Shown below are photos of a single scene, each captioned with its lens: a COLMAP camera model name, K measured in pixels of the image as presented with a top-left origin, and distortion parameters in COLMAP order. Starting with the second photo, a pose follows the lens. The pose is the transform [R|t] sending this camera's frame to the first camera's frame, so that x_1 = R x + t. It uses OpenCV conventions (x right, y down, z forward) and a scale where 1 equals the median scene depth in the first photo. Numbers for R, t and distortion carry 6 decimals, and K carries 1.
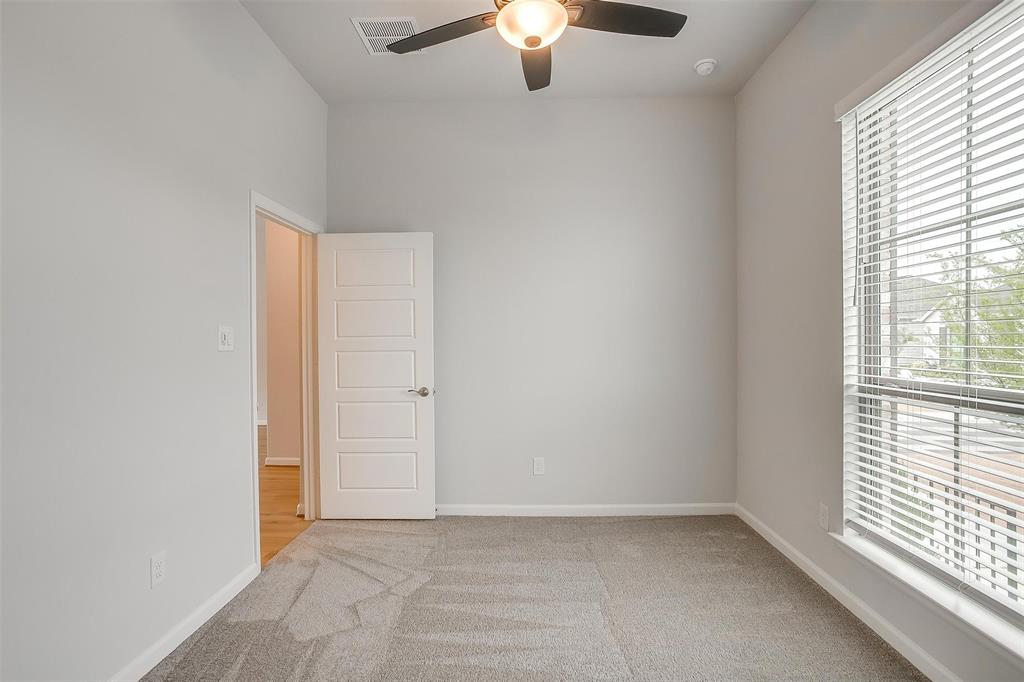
lens RADIAL K [[498.6, 0, 516.3], [0, 498.6, 343.0], [0, 0, 1]] dist [-0.045481, 0.026781]
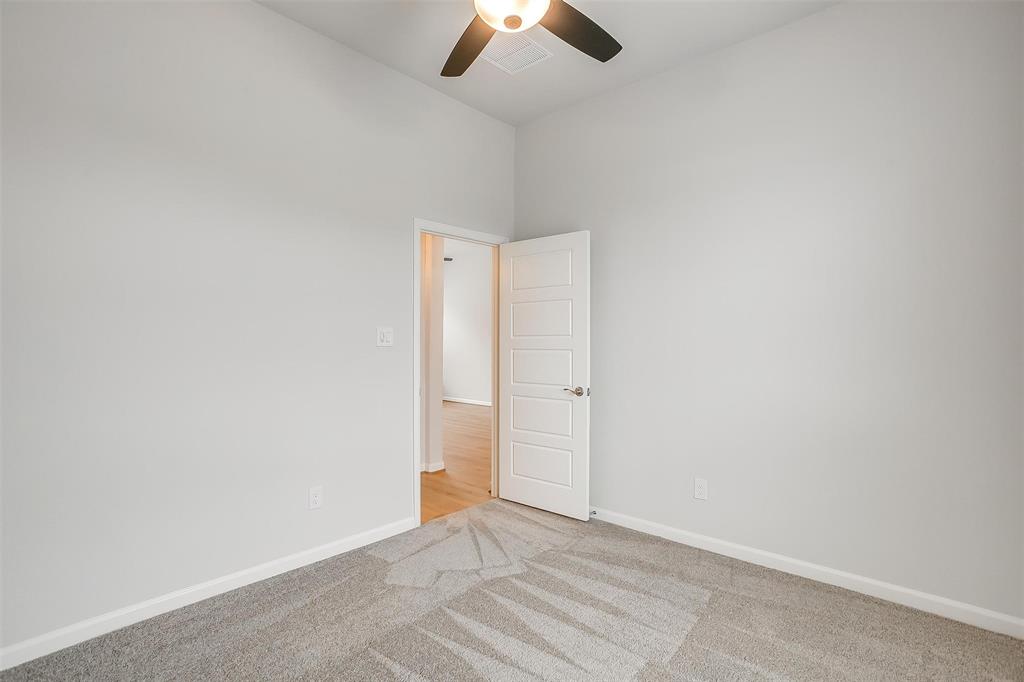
lens RADIAL K [[498.6, 0, 516.9], [0, 498.6, 340.1], [0, 0, 1]] dist [-0.045481, 0.026781]
pose [[0.763697, 0.010662, -0.645487, 0.406525], [-0.011837, 0.999927, 0.002513, -0.006171], [0.645467, 0.005721, 0.763767, 0.178012]]
